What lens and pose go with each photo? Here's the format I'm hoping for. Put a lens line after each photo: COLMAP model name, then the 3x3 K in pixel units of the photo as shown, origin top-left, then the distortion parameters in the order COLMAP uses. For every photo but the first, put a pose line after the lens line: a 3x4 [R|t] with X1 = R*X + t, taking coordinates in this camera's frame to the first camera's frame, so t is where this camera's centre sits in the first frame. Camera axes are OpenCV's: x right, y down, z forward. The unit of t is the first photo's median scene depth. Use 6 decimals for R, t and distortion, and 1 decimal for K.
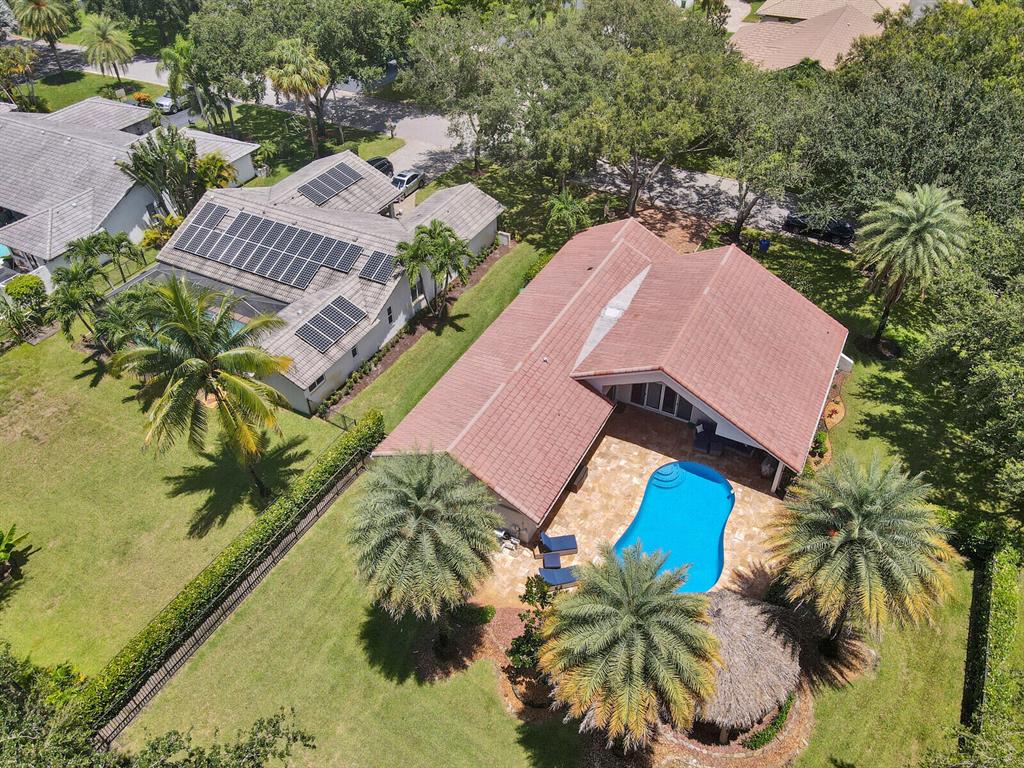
lens RADIAL K [[743.2, 0, 519.1], [0, 743.2, 383.1], [0, 0, 1]] dist [-0.020914, 0.053043]
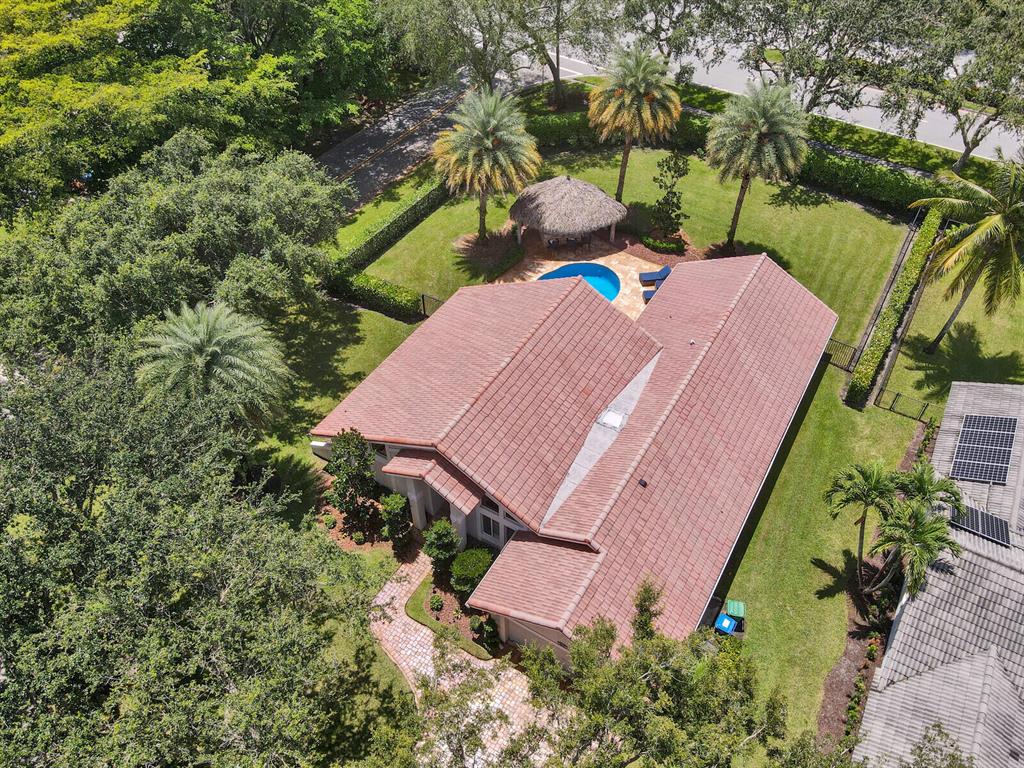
lens RADIAL K [[743.2, 0, 519.1], [0, 743.2, 383.1], [0, 0, 1]] dist [-0.020914, 0.053043]
pose [[-0.998463, -0.020890, 0.051328, 0.152831], [0.050284, 0.047733, 0.997594, -0.724679], [-0.023290, 0.998642, -0.046609, 0.827959]]
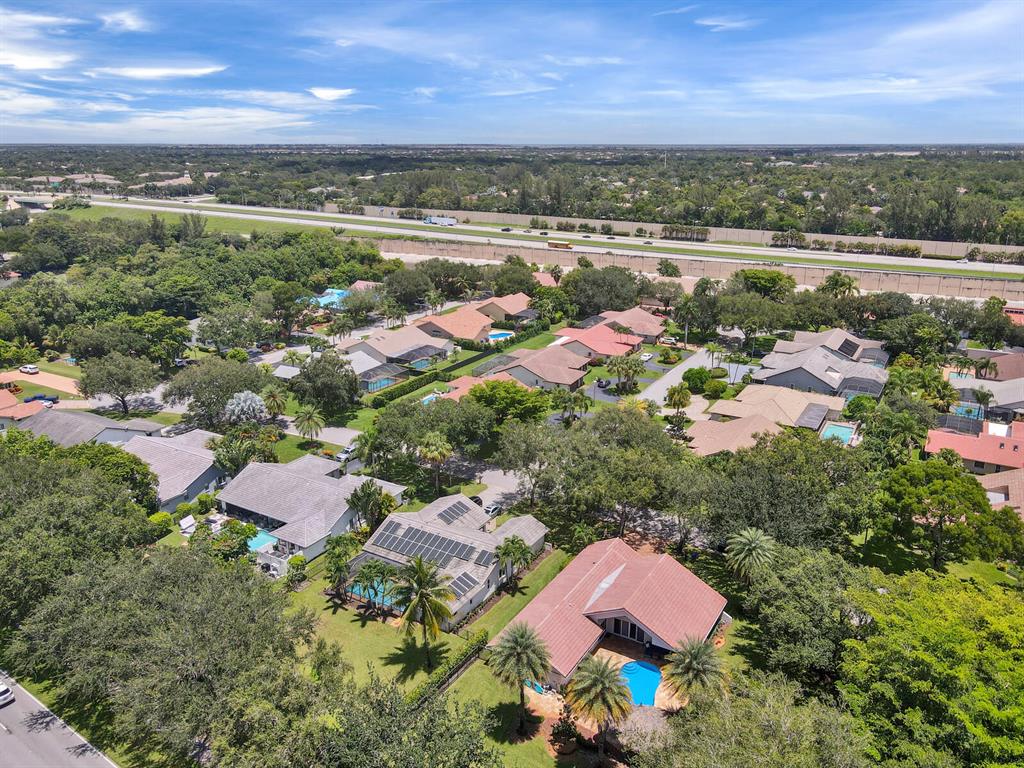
lens RADIAL K [[743.2, 0, 519.1], [0, 743.2, 383.1], [0, 0, 1]] dist [-0.020914, 0.053043]
pose [[0.998588, 0.031519, -0.042759, -0.028456], [-0.046078, 0.914476, -0.402008, 0.181163], [0.026431, 0.403410, 0.914637, -0.859203]]
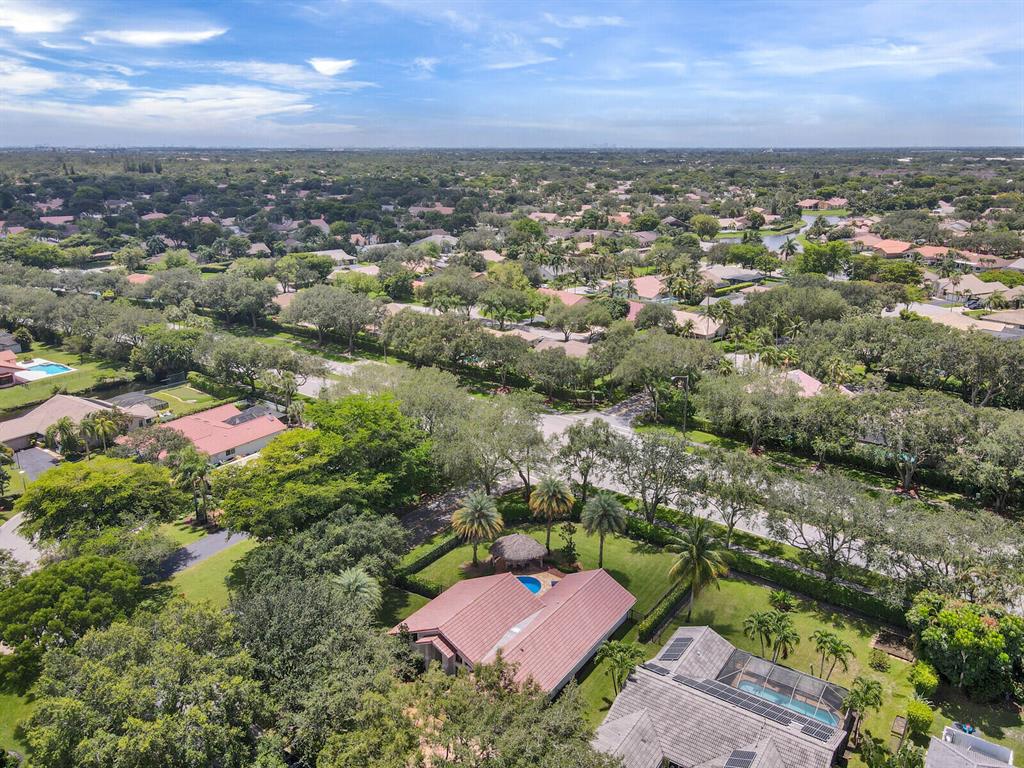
lens RADIAL K [[743.2, 0, 519.1], [0, 743.2, 383.1], [0, 0, 1]] dist [-0.020914, 0.053043]
pose [[-0.993973, -0.016753, 0.108341, -0.054058], [0.083431, 0.525493, 0.846697, -1.591912], [-0.071117, 0.850633, -0.520928, 1.179190]]
